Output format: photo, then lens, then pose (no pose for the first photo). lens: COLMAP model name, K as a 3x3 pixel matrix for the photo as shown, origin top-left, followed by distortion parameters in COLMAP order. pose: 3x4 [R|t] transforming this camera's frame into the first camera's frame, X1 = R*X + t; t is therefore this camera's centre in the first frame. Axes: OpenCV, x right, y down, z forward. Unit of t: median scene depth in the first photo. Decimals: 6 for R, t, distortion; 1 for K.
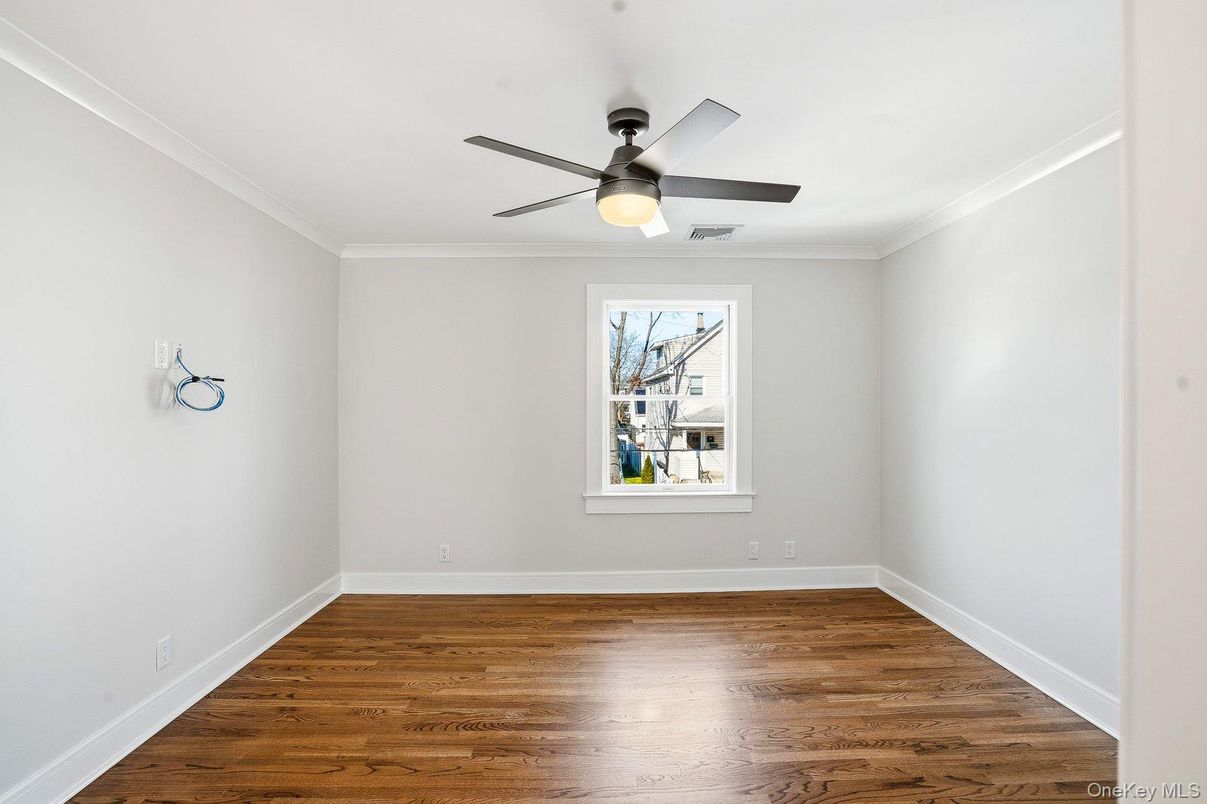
lens RADIAL K [[578.3, 0, 603.5], [0, 578.3, 402.0], [0, 0, 1]] dist [-0.067654, 0.029104]
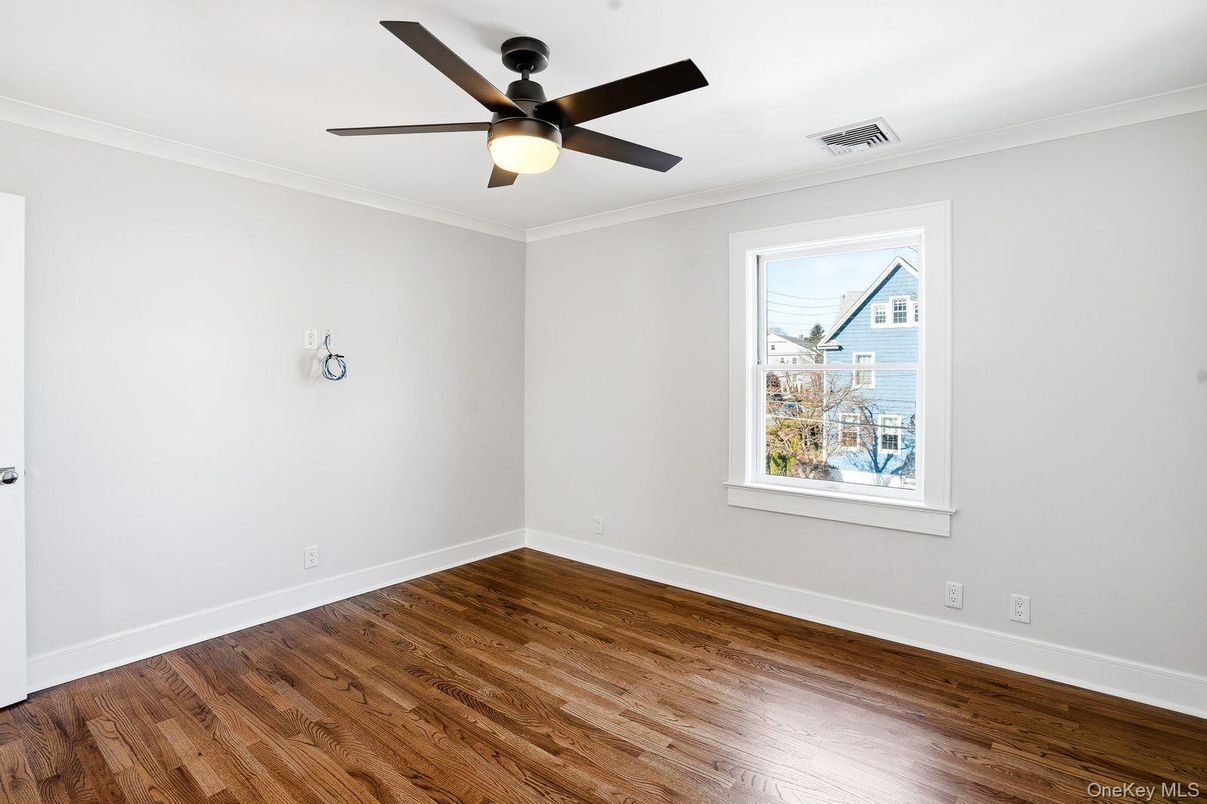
lens RADIAL K [[597.3, 0, 597.8], [0, 597.3, 370.5], [0, 0, 1]] dist [-0.060321, 0.021865]
pose [[0.754668, -0.003781, -0.656096, 0.494872], [0.001083, 0.999989, -0.004517, -0.000176], [0.656106, 0.002698, 0.754664, 0.269561]]
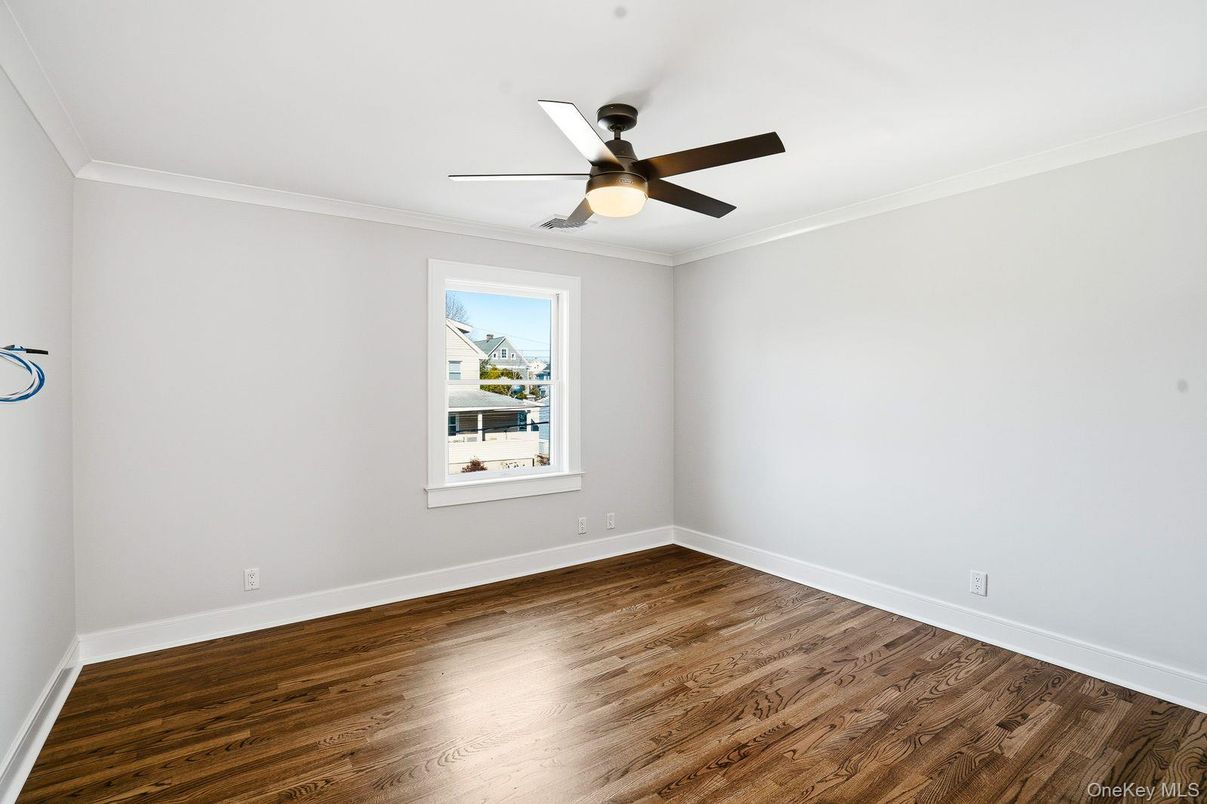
lens RADIAL K [[580.9, 0, 607.9], [0, 580.9, 386.1], [0, 0, 1]] dist [-0.061210, 0.025001]
pose [[0.826064, 0.000831, 0.563576, -0.385870], [-0.000174, 0.999999, -0.001221, 0.000363], [-0.563577, 0.000910, 0.826063, 0.101123]]
